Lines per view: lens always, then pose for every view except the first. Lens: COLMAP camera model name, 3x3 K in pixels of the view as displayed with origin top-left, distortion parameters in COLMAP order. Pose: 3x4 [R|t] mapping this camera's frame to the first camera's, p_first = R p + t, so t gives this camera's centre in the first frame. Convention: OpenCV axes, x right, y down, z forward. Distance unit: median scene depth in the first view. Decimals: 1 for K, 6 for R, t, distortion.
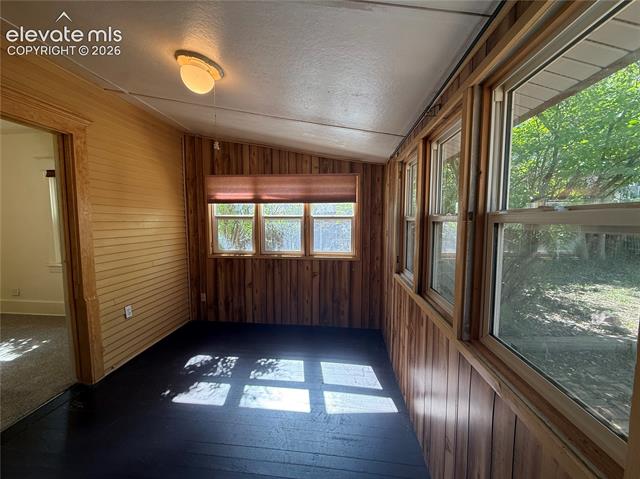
lens RADIAL K [[254.8, 0, 315.7], [0, 254.8, 237.4], [0, 0, 1]] dist [0.001544, 0.000236]
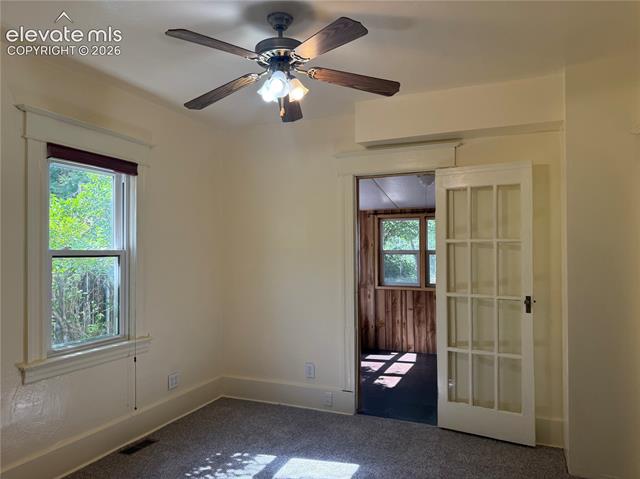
lens RADIAL K [[453.0, 0, 320.0], [0, 453.0, 239.5], [0, 0, 1]] dist [0.001575, -0.000323]
pose [[0.295268, 0.029423, 0.954961, -2.786411], [0.076959, 0.995545, -0.054469, -0.028627], [-0.952310, 0.089576, 0.291688, 0.561303]]
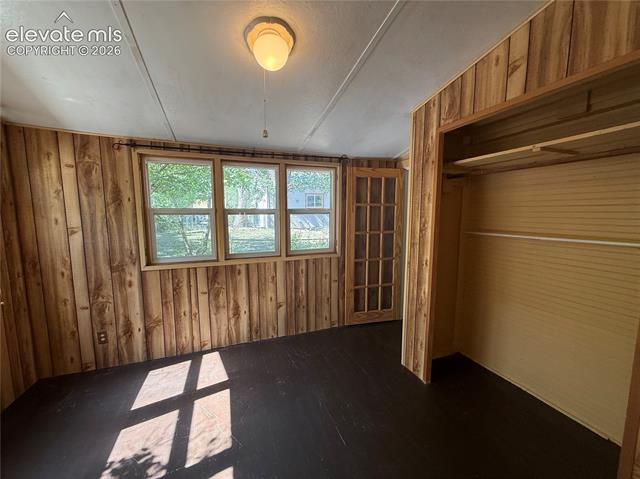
lens RADIAL K [[254.8, 0, 315.7], [0, 254.8, 237.4], [0, 0, 1]] dist [0.001544, 0.000236]
pose [[-0.442000, -0.098456, 0.891596, -0.967762], [0.071660, 0.986906, 0.144505, -0.077377], [-0.894148, 0.127763, -0.429157, 0.922482]]
